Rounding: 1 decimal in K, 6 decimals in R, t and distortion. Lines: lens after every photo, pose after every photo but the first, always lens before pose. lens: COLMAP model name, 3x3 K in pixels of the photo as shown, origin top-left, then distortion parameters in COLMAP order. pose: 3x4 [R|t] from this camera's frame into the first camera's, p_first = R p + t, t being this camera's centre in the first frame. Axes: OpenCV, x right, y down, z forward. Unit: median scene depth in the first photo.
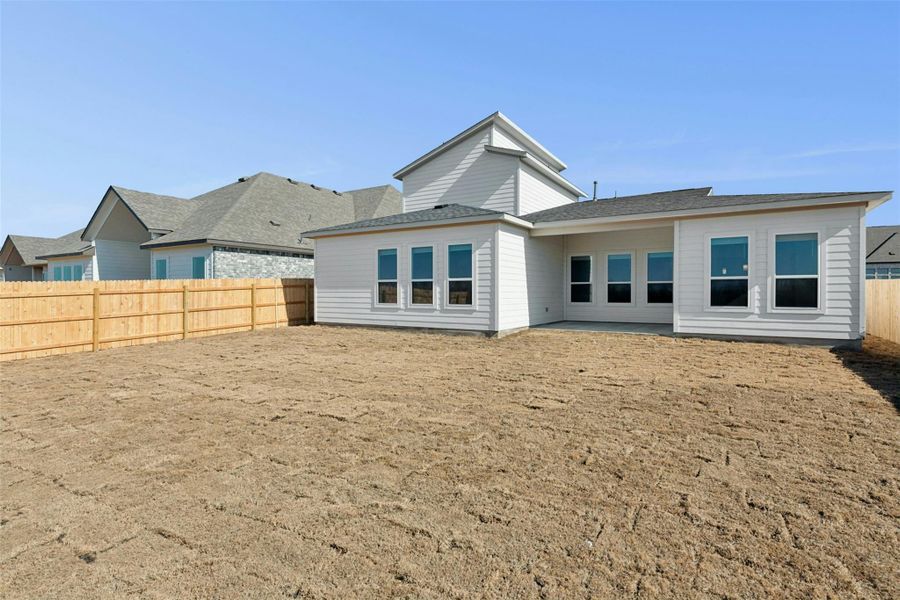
lens RADIAL K [[409.0, 0, 450.0], [0, 409.0, 300.0], [0, 0, 1]] dist [0.000146, -0.000268]
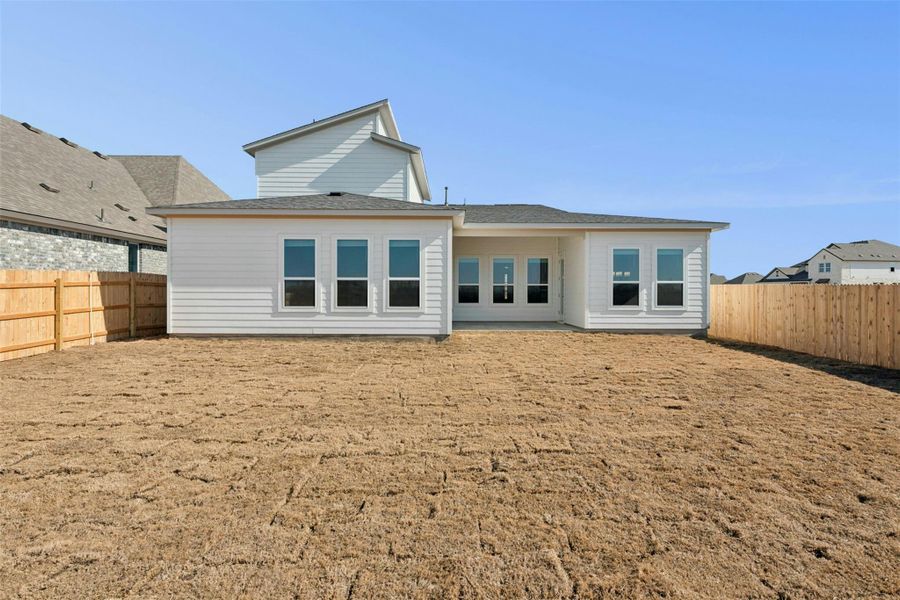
lens RADIAL K [[418.8, 0, 450.0], [0, 418.8, 300.0], [0, 0, 1]] dist [0.001254, -0.000060]
pose [[0.869067, -0.003982, 0.494679, -0.278496], [0.005899, 0.999980, -0.002314, -0.000881], [-0.494660, 0.004929, 0.869073, 0.125046]]
